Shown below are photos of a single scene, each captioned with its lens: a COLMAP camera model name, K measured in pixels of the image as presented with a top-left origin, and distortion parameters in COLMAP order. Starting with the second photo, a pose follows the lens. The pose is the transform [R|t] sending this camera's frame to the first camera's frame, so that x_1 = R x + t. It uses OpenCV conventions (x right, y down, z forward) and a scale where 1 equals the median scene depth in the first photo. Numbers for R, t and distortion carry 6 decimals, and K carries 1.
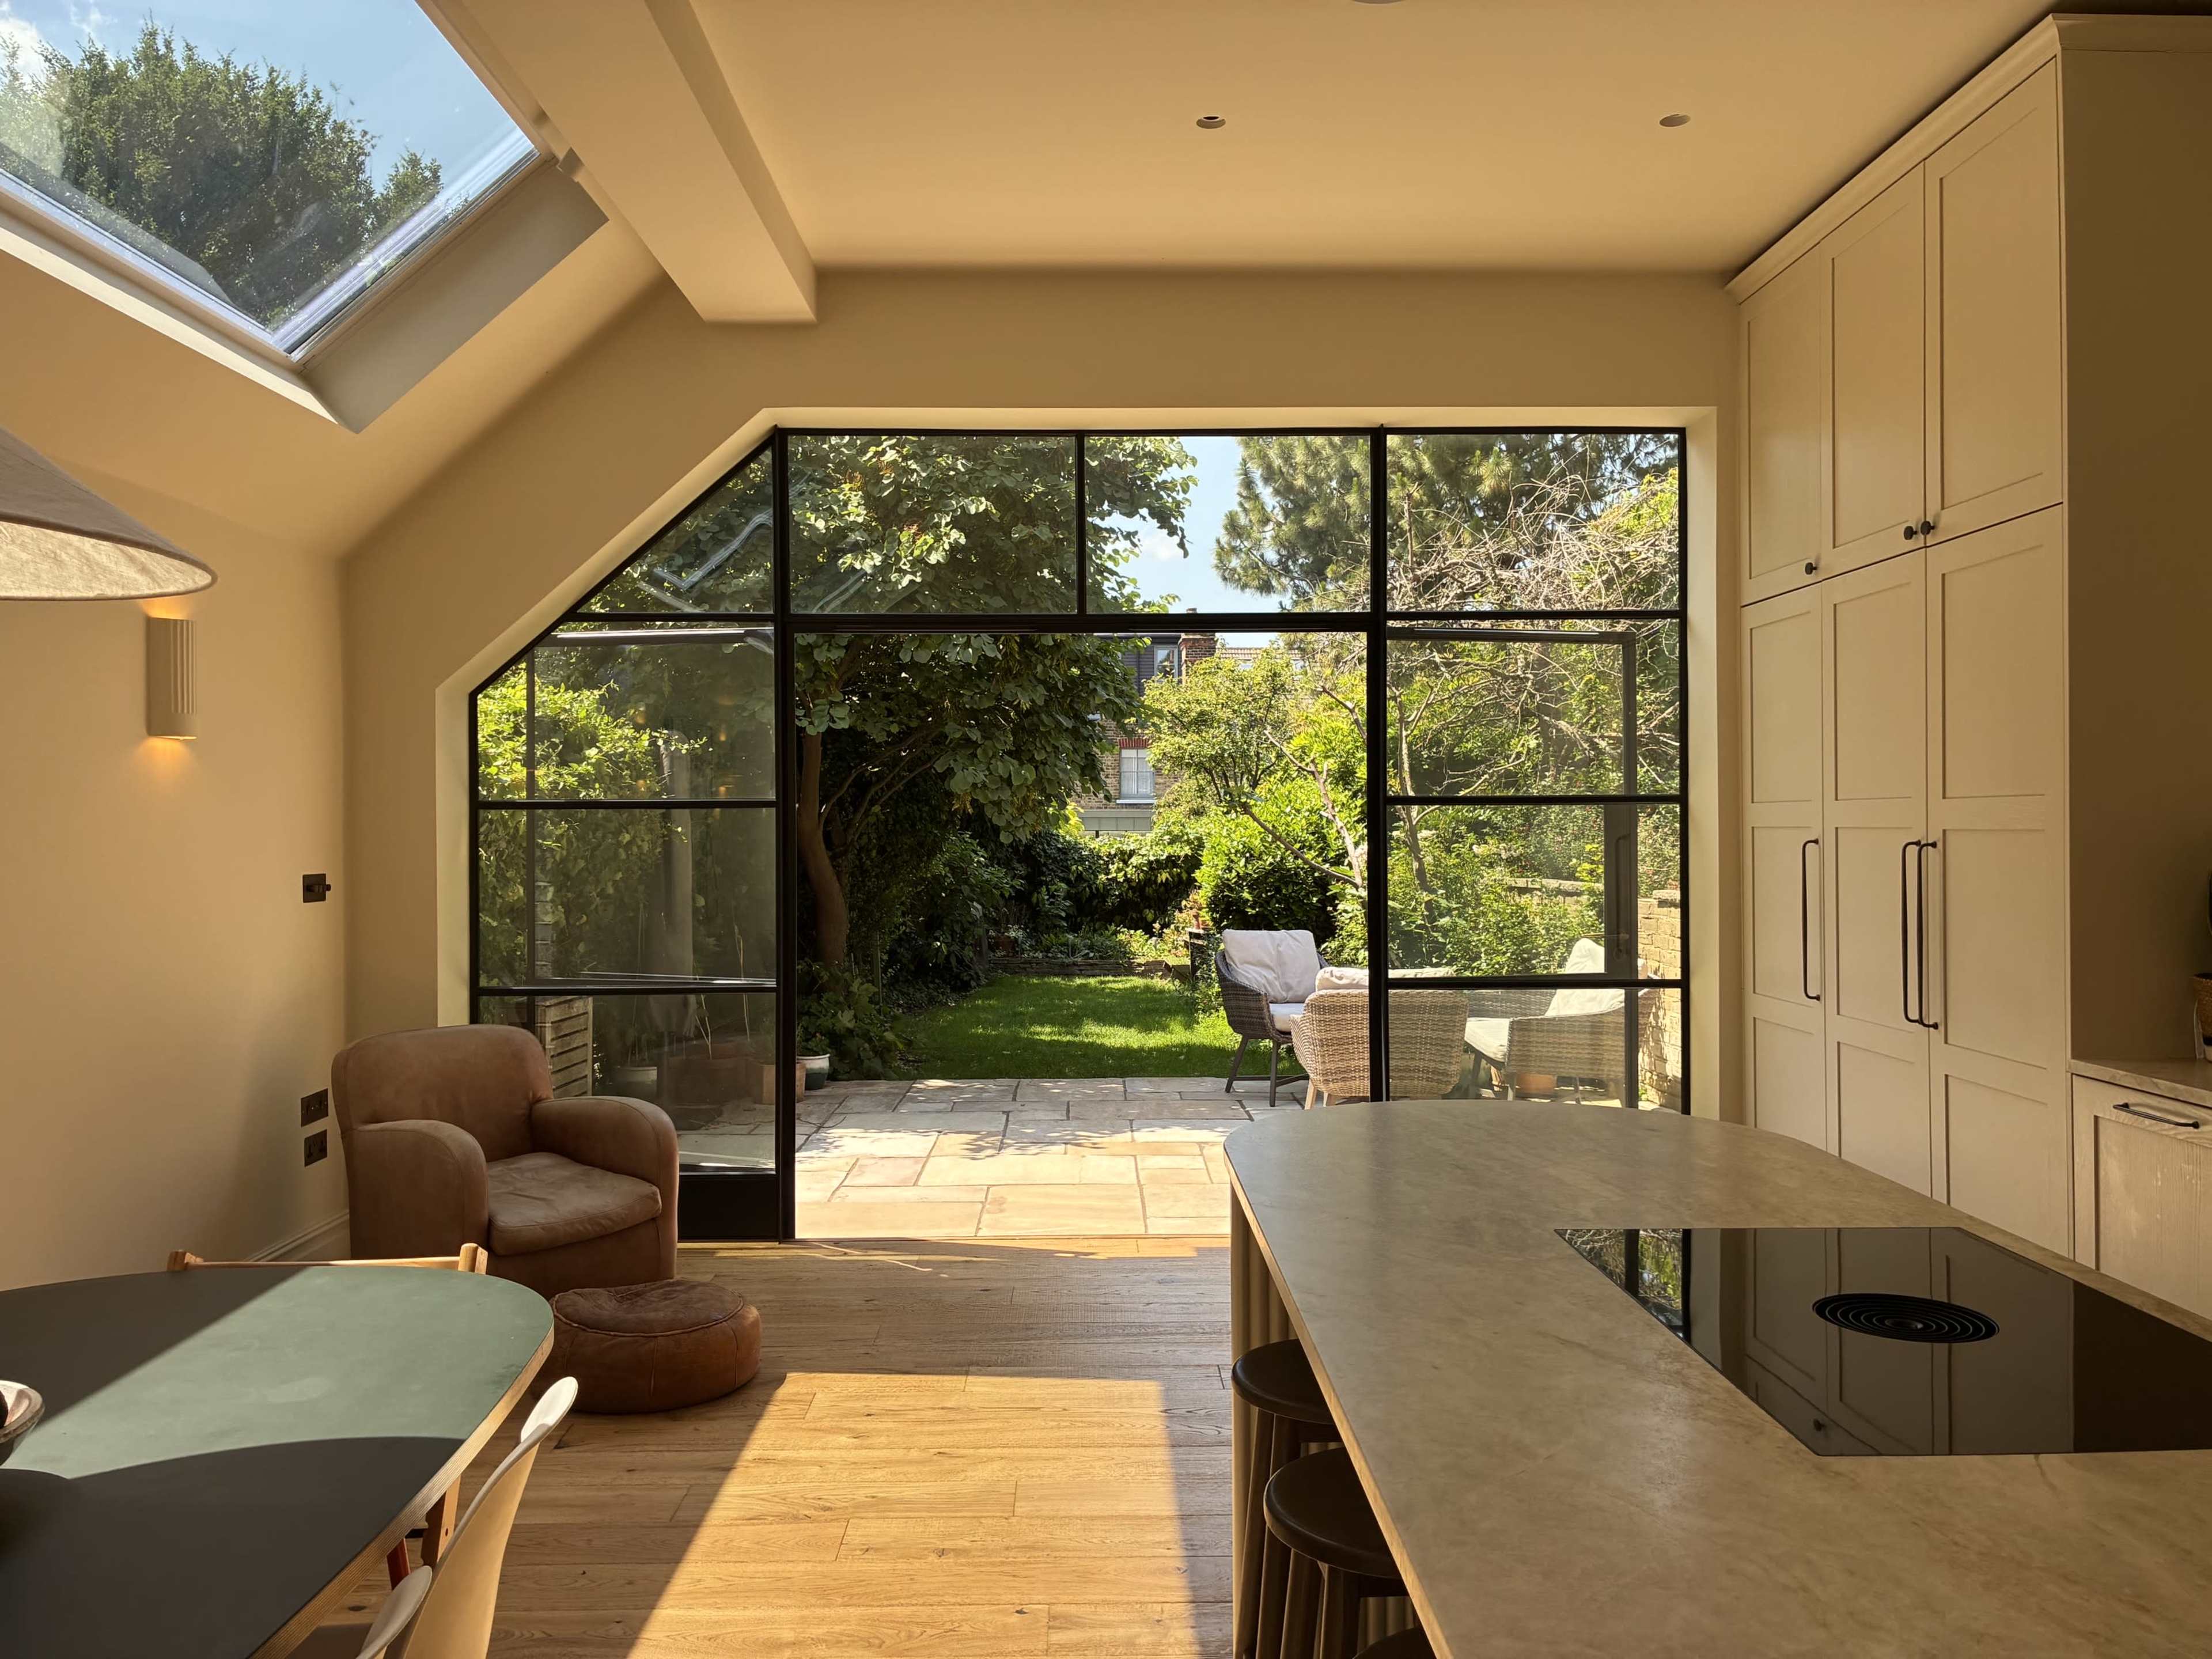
lens RADIAL K [[1661.5, 0, 1099.9], [0, 1661.5, 785.0], [0, 0, 1]] dist [0.003138, -0.003016]
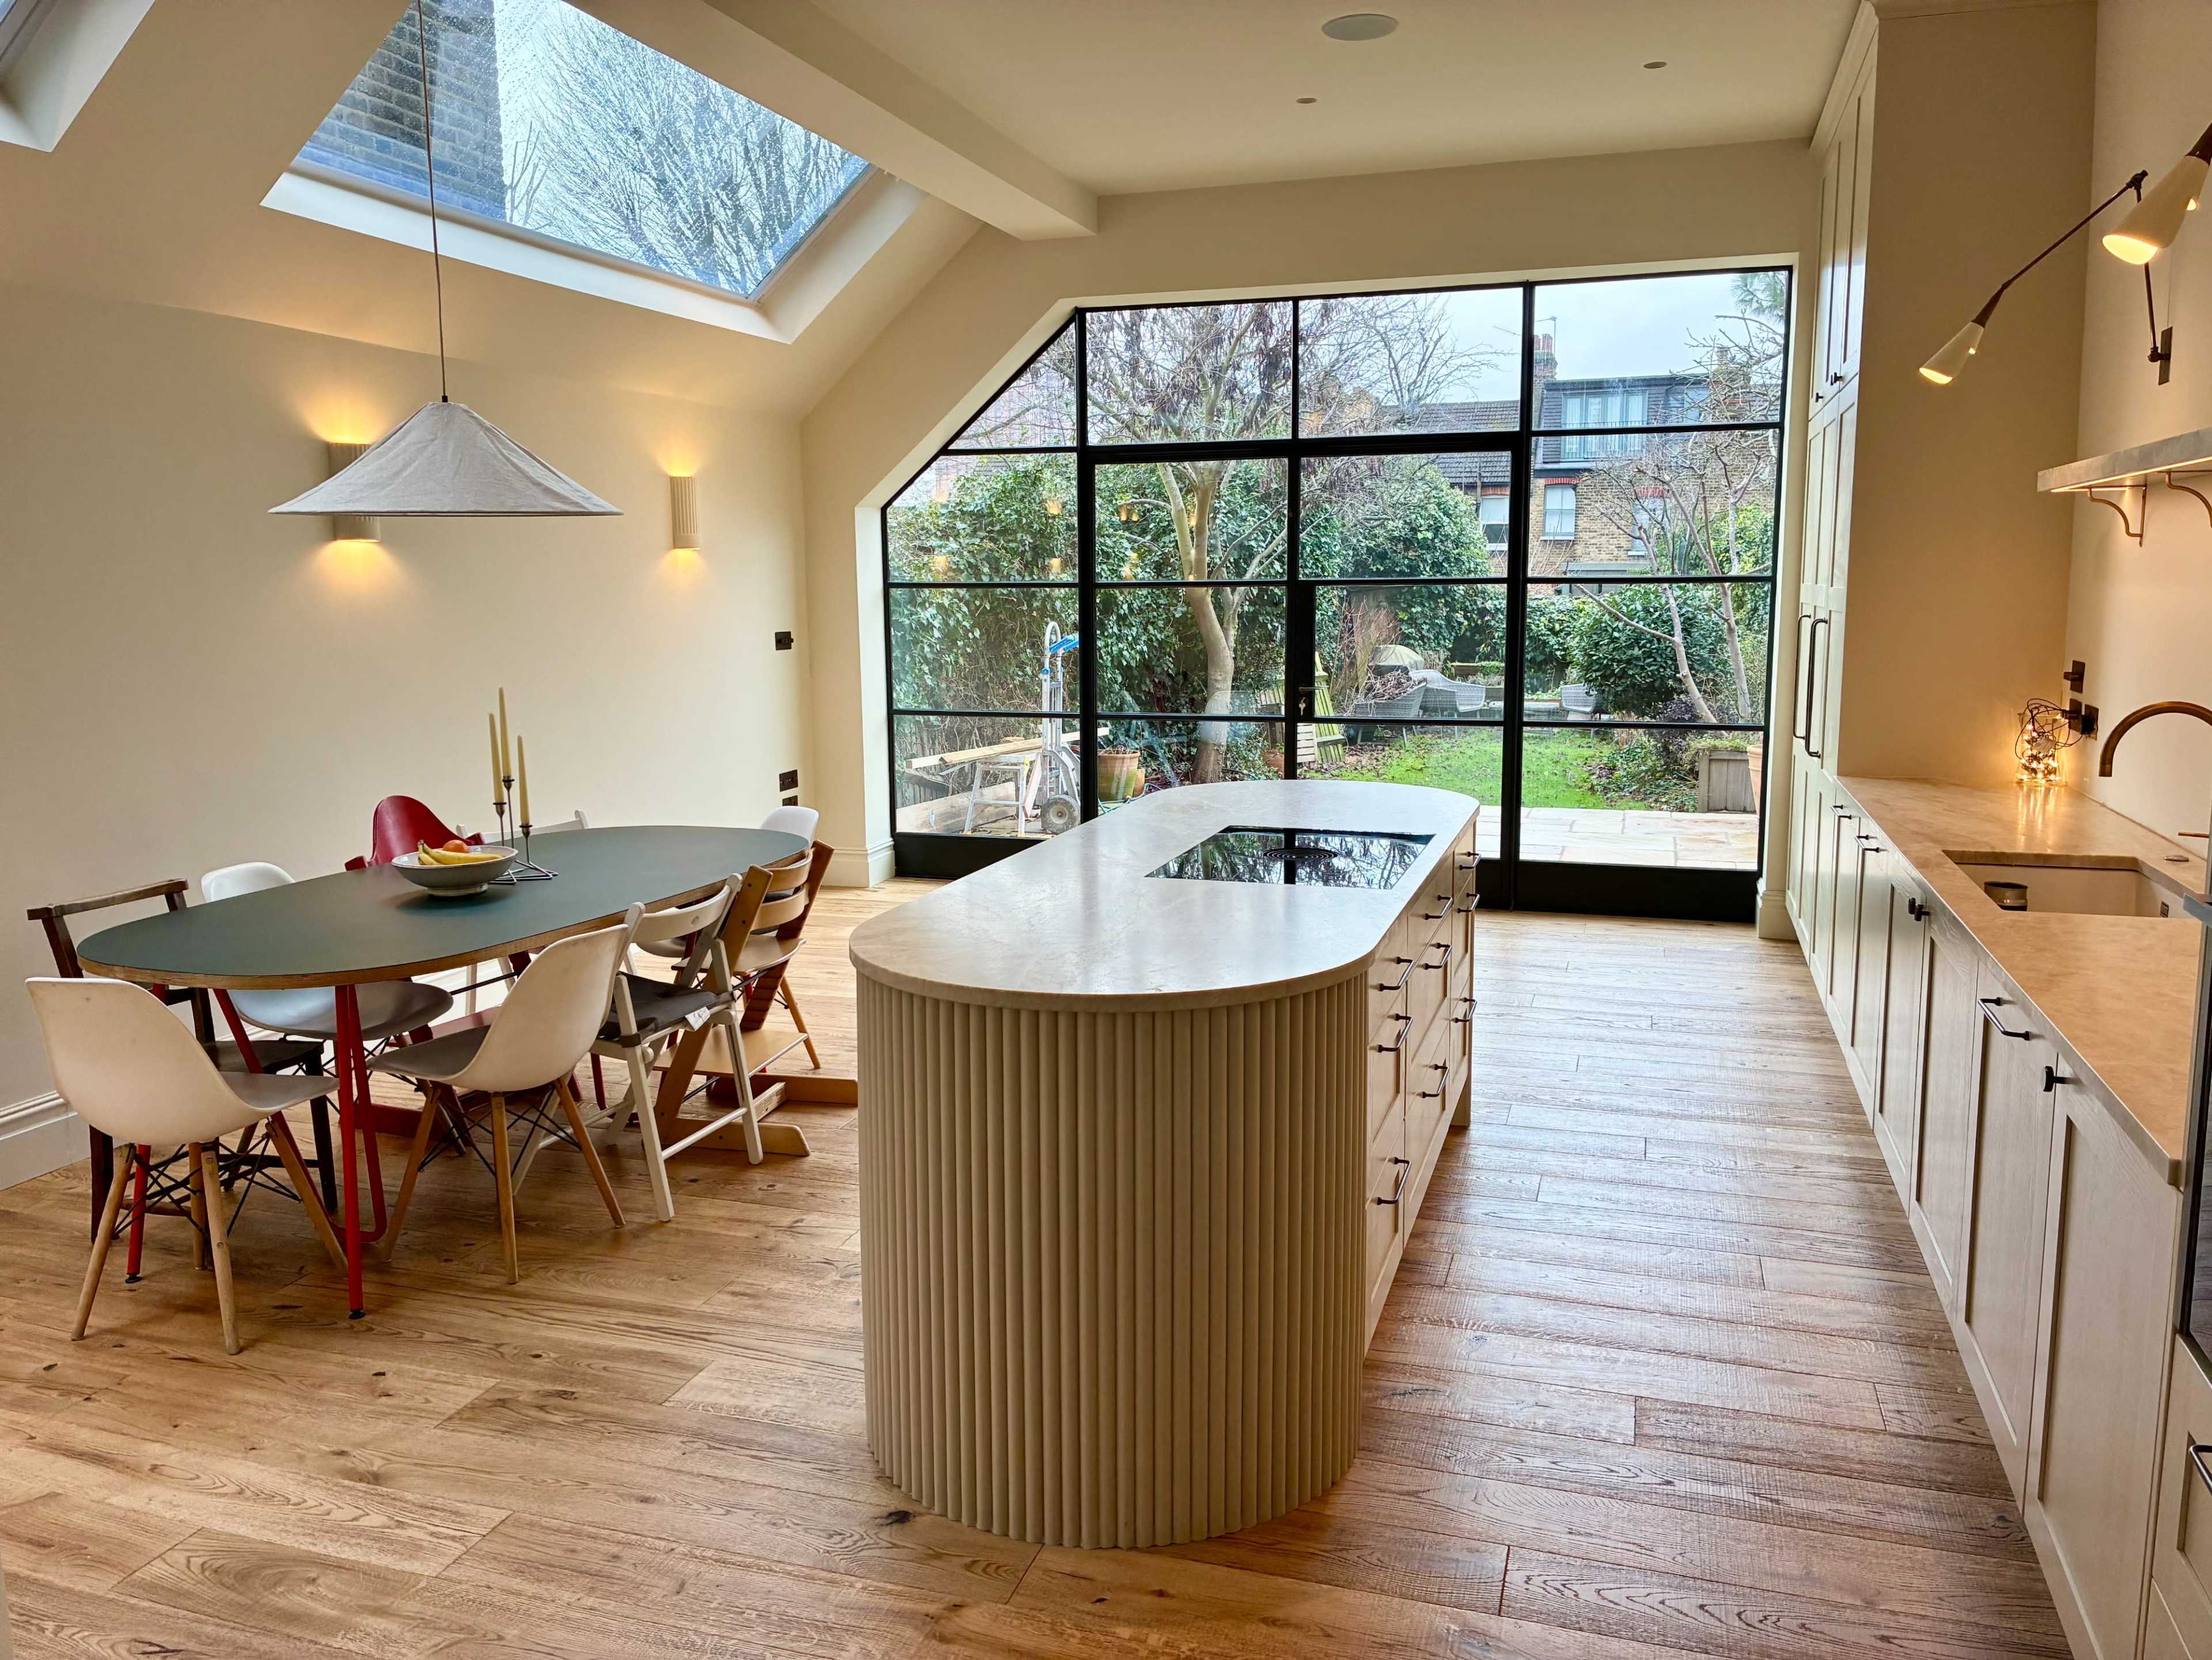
lens RADIAL K [[1686.9, 0, 1112.0], [0, 1686.9, 823.4], [0, 0, 1]] dist [0.009140, -0.001577]
pose [[0.948559, 0.048782, -0.312821, 0.285220], [0.006109, 0.985054, 0.172137, -0.035138], [0.316543, -0.165193, 0.934083, -0.359375]]
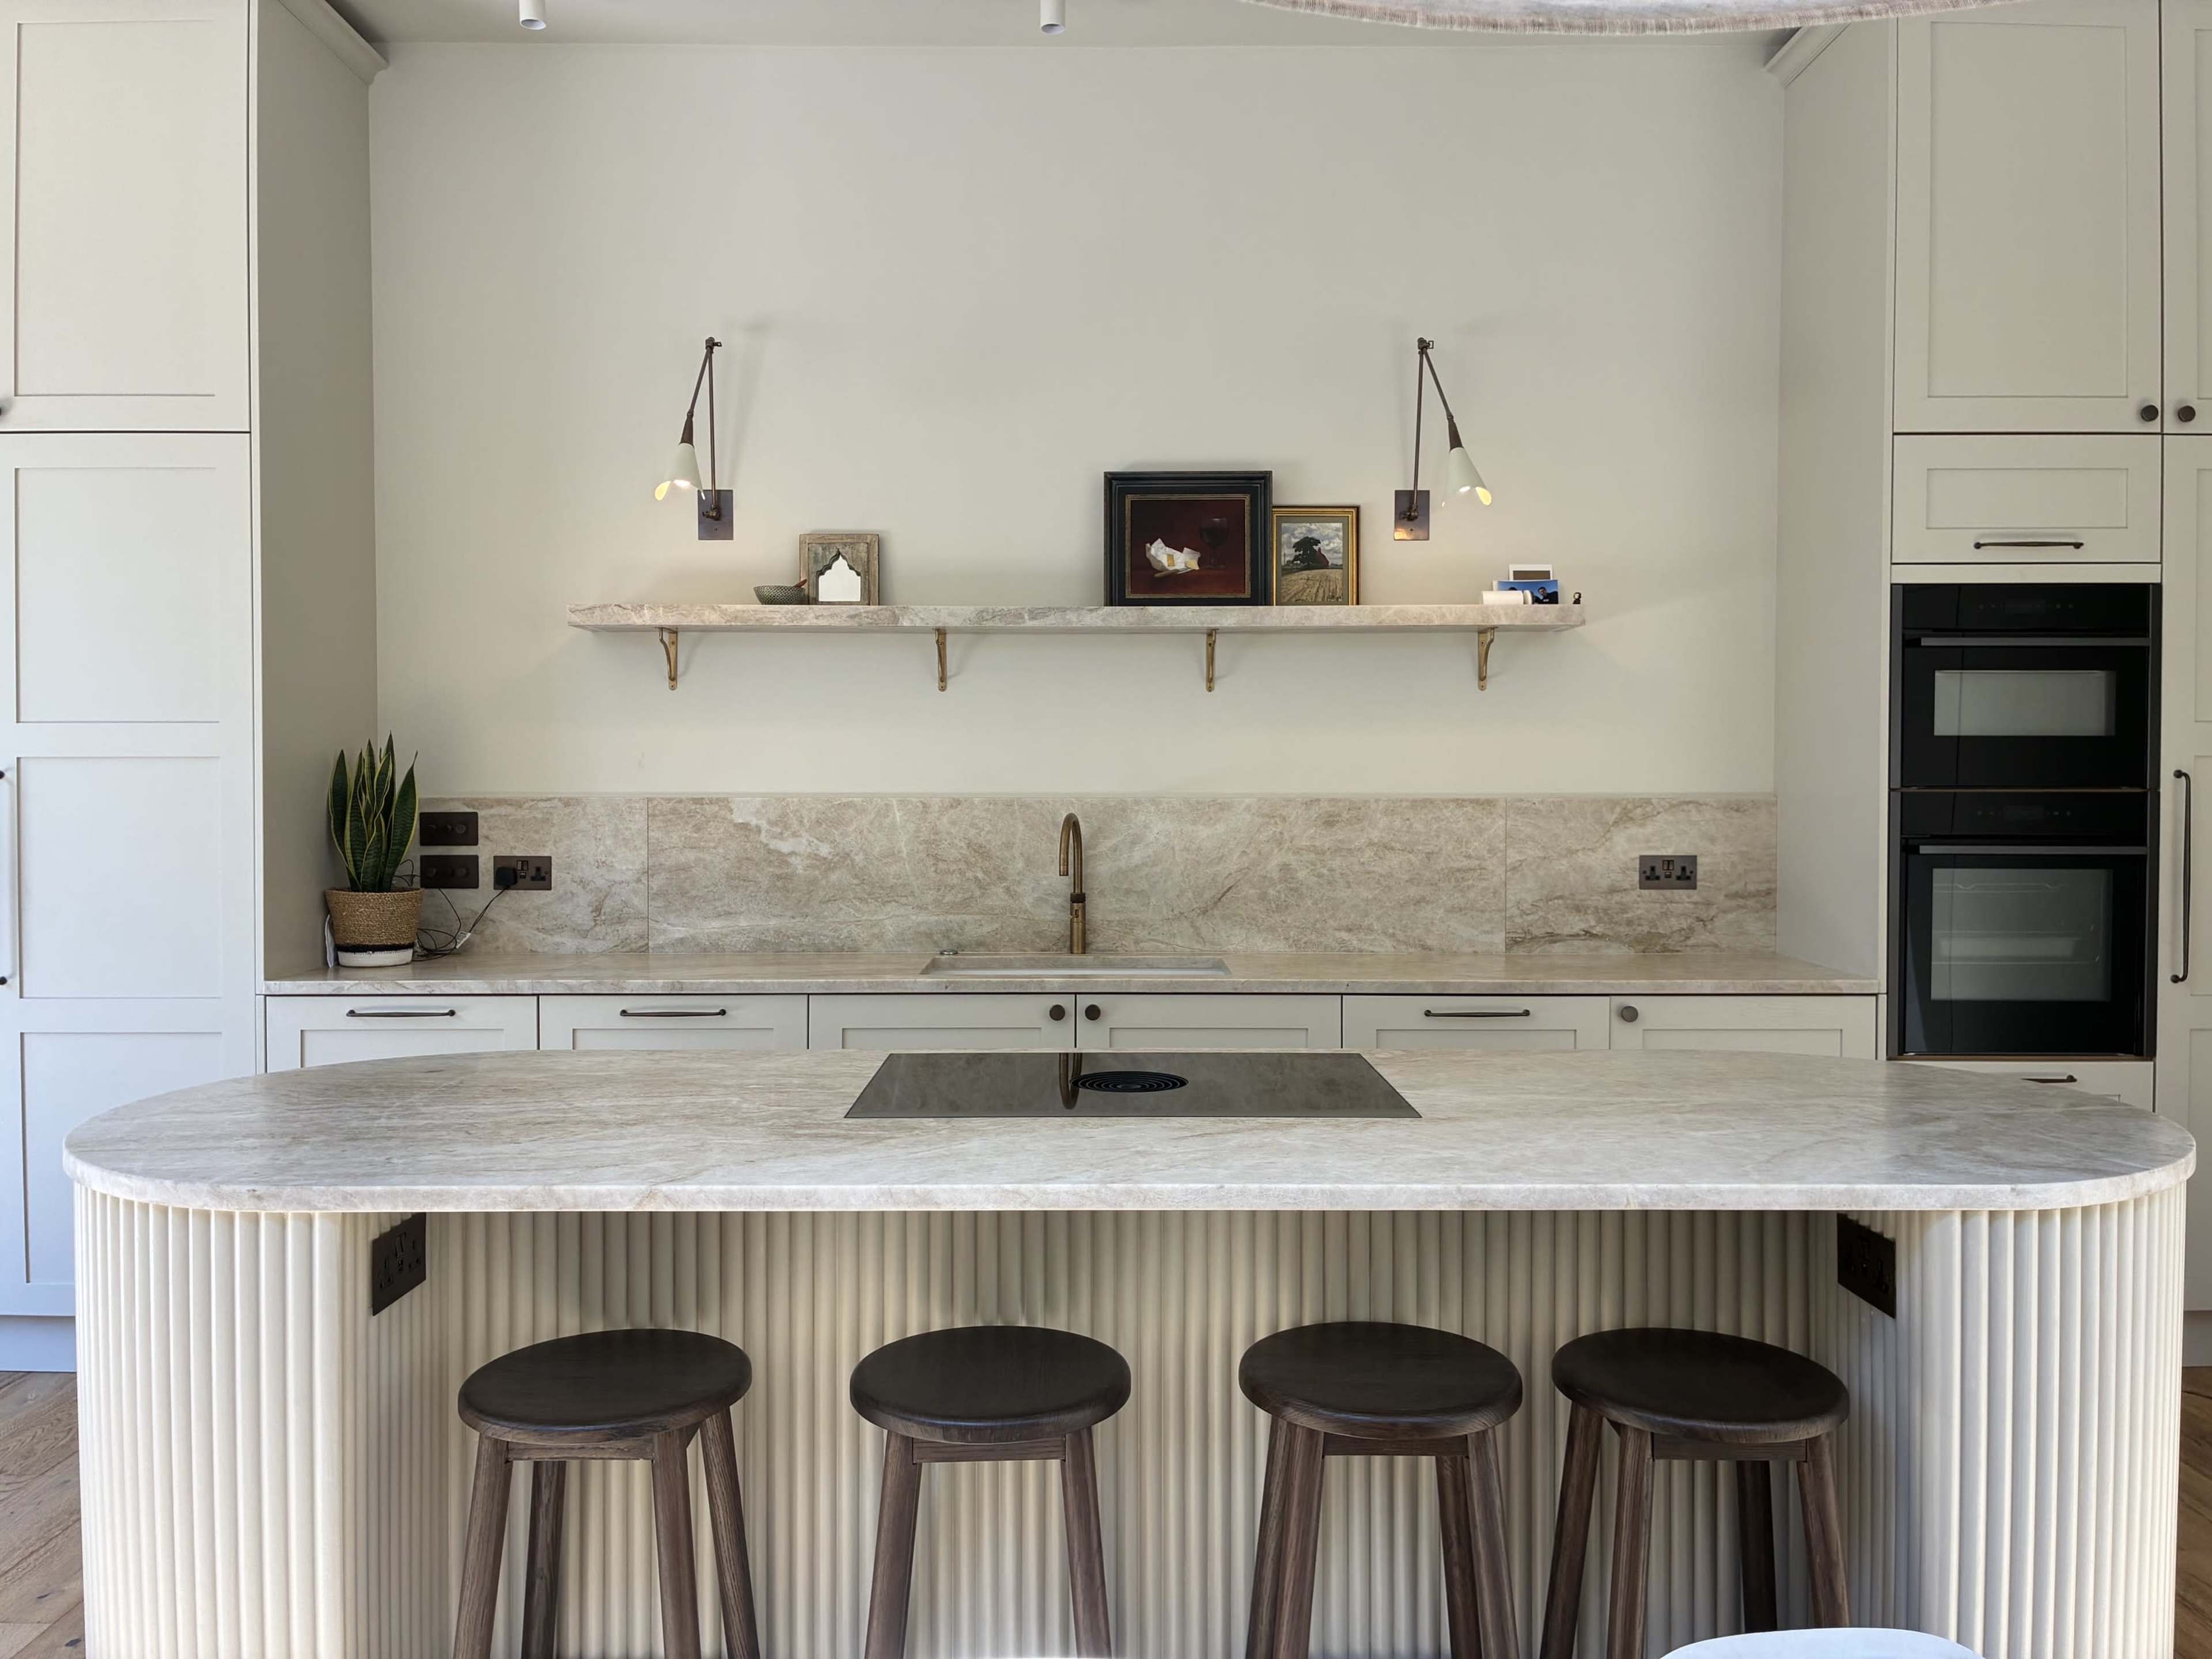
lens RADIAL K [[1688.5, 0, 1106.0], [0, 1688.5, 816.8], [0, 0, 1]] dist [0.122434, -0.001865]
pose [[0.003721, -0.016193, 0.999862, -0.291650], [-0.024459, 0.999568, 0.016279, 0.019691], [-0.999694, -0.024516, 0.003323, 0.292018]]
